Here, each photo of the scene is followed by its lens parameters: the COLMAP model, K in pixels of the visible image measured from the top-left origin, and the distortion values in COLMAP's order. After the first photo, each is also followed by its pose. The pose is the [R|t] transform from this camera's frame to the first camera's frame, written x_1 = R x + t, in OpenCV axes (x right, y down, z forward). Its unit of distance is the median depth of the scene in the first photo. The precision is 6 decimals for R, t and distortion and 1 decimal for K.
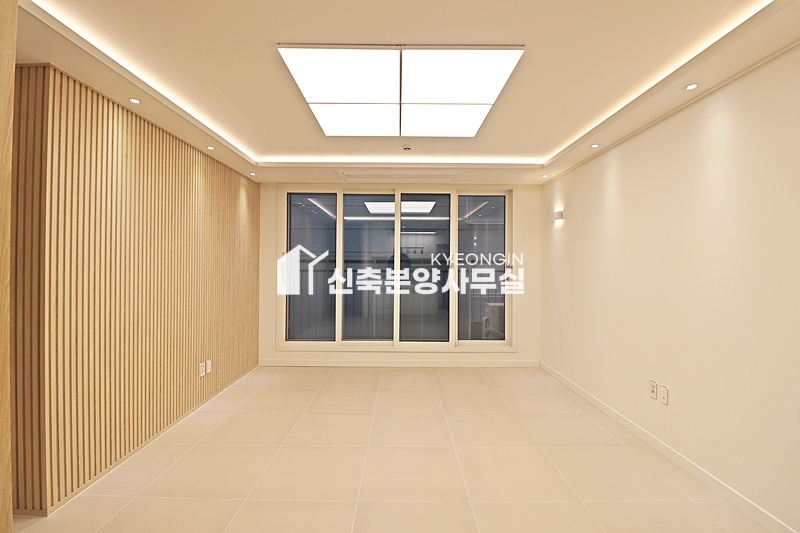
lens RADIAL K [[370.6, 0, 398.9], [0, 370.6, 263.2], [0, 0, 1]] dist [0.002812, -0.000995]
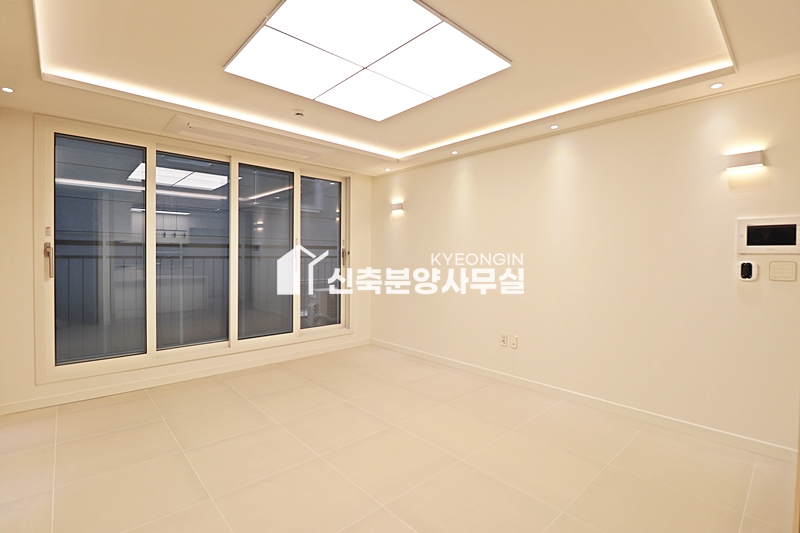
lens RADIAL K [[370.6, 0, 397.5], [0, 370.6, 266.3], [0, 0, 1]] dist [0.002812, -0.000995]
pose [[0.742034, -0.019665, 0.670073, -0.291760], [-0.006326, 0.999320, 0.036333, 0.010537], [-0.670332, -0.031199, 0.741405, 0.138126]]
